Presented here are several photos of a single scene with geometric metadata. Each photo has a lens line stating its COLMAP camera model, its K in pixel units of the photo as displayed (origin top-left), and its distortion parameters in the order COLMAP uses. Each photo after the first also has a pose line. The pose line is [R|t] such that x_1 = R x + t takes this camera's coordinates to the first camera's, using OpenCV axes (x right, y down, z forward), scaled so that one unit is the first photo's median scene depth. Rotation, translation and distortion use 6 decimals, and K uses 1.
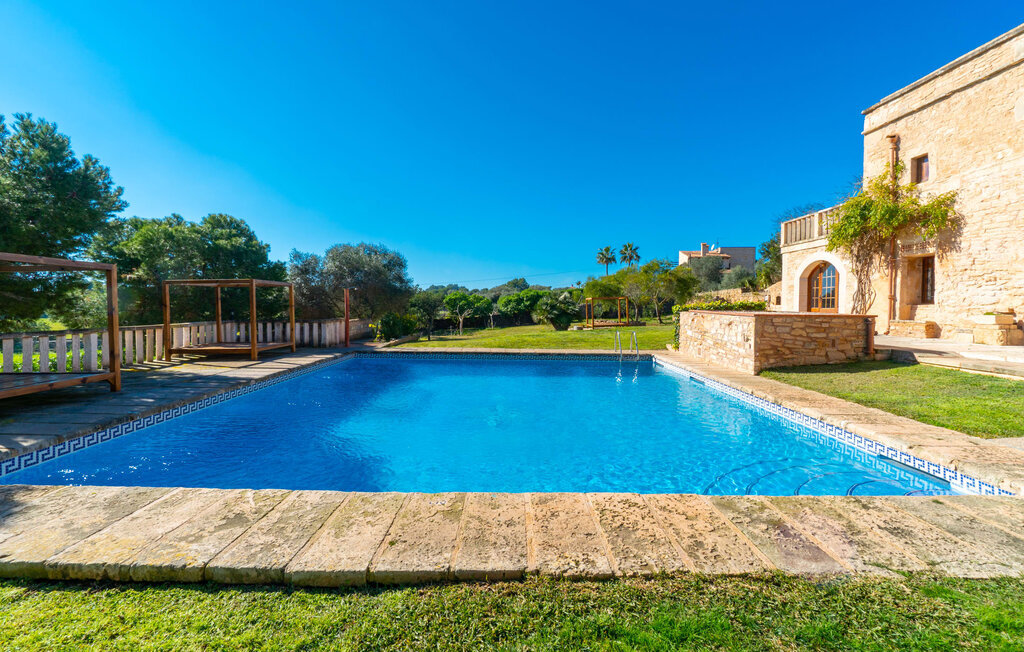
lens RADIAL K [[435.6, 0, 509.0], [0, 435.6, 313.9], [0, 0, 1]] dist [-0.002568, -0.000257]
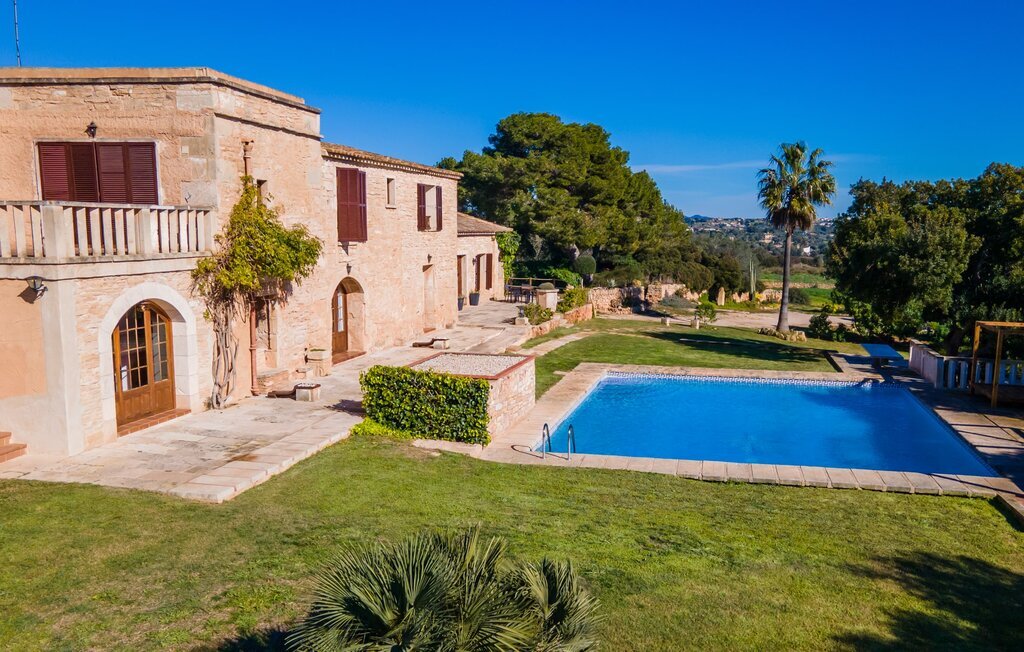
lens RADIAL K [[824.4, 0, 535.8], [0, 824.4, 345.9], [0, 0, 1]] dist [-0.009030, -0.005747]
pose [[-0.974234, -0.042906, 0.221421, 0.045066], [-0.005962, 0.986295, 0.164886, -0.301425], [-0.225461, 0.159318, -0.961137, 2.394005]]
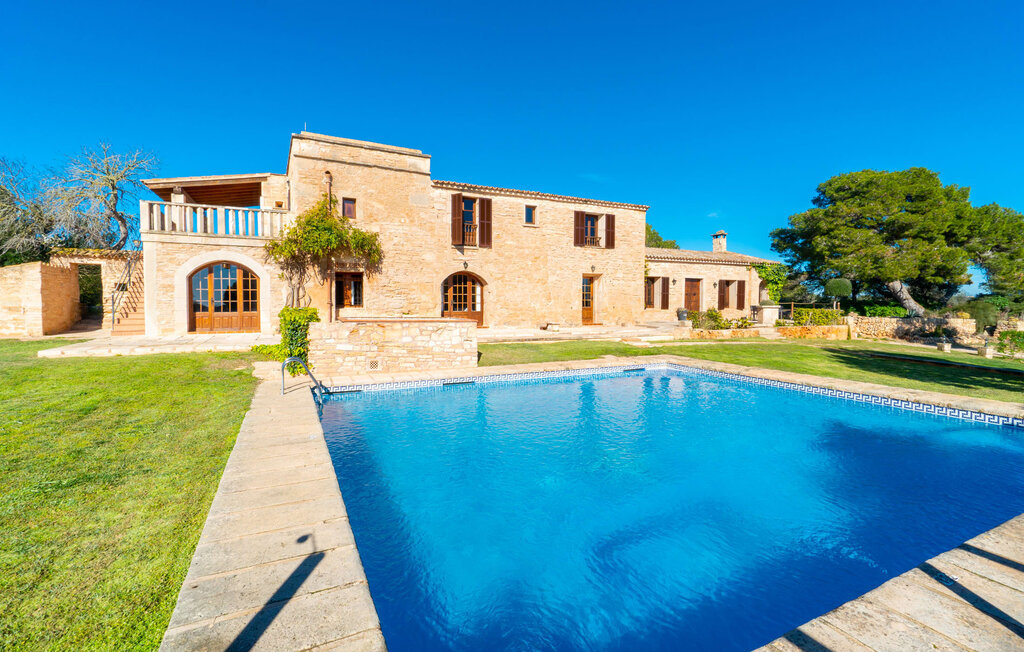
lens RADIAL K [[435.6, 0, 509.0], [0, 435.6, 313.9], [0, 0, 1]] dist [-0.002568, -0.000257]
pose [[-0.429190, -0.029219, 0.902741, -0.478859], [0.014284, 0.999132, 0.039130, -0.048711], [-0.903101, 0.029689, -0.428400, 1.100845]]
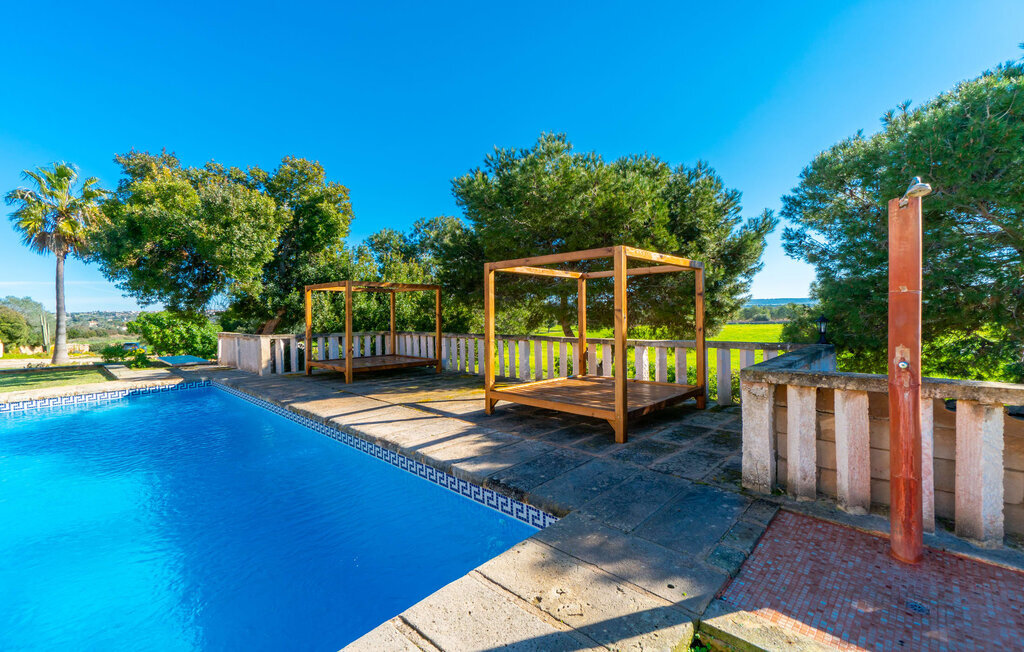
lens RADIAL K [[435.6, 0, 509.0], [0, 435.6, 313.9], [0, 0, 1]] dist [-0.002568, -0.000257]
pose [[-0.688956, 0.014316, -0.724662, -0.177064], [-0.002218, 0.999759, 0.021860, -0.034025], [0.724800, 0.016668, -0.688758, 1.244684]]
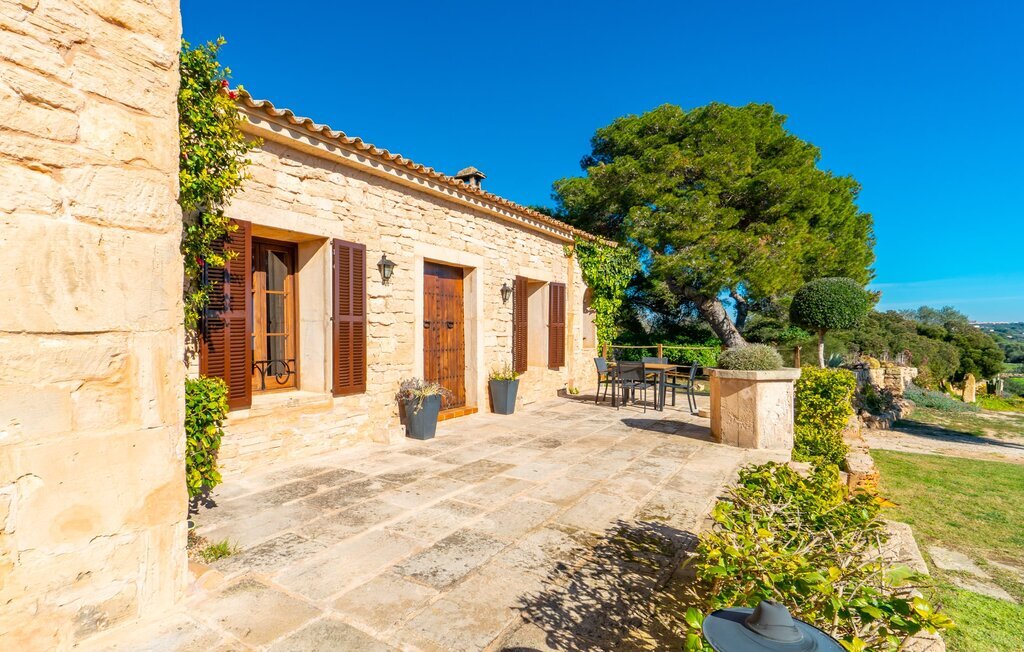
lens RADIAL K [[513.8, 0, 437.3], [0, 513.8, 336.3], [0, 0, 1]] dist [-0.000670, -0.000272]
pose [[-0.829600, -0.001088, 0.558358, 0.680473], [0.015577, 0.999564, 0.025092, -0.049108], [-0.558141, 0.029514, -0.829221, -0.048253]]
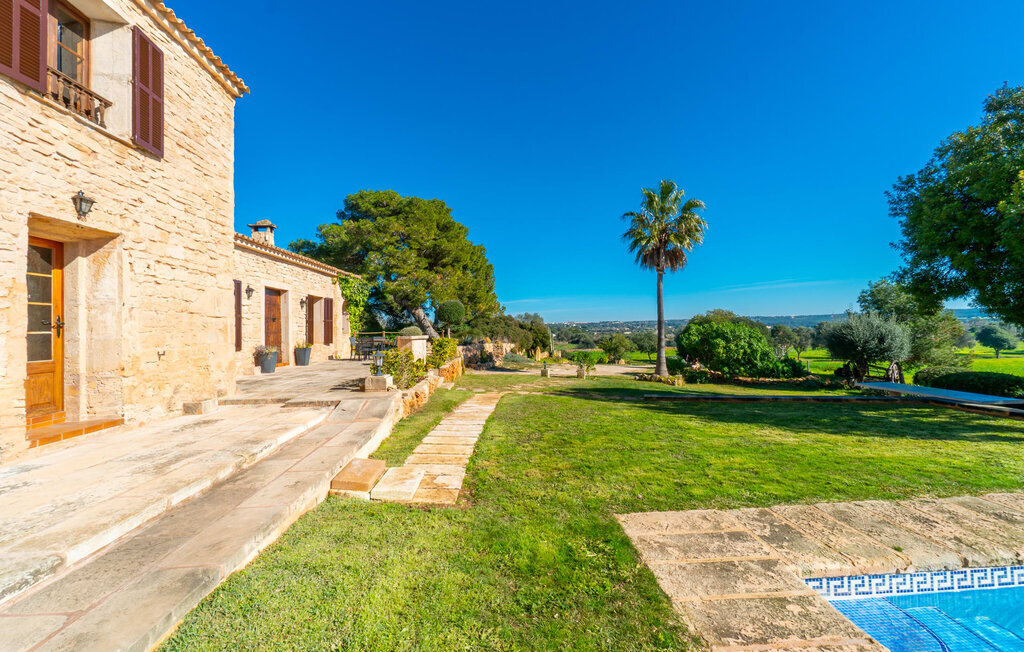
lens RADIAL K [[435.6, 0, 509.0], [0, 435.6, 313.9], [0, 0, 1]] dist [-0.002568, -0.000257]
pose [[-0.997529, 0.017654, -0.067998, 0.523841], [0.018594, 0.999740, -0.013213, -0.036110], [0.067747, -0.014445, -0.997598, 0.525442]]
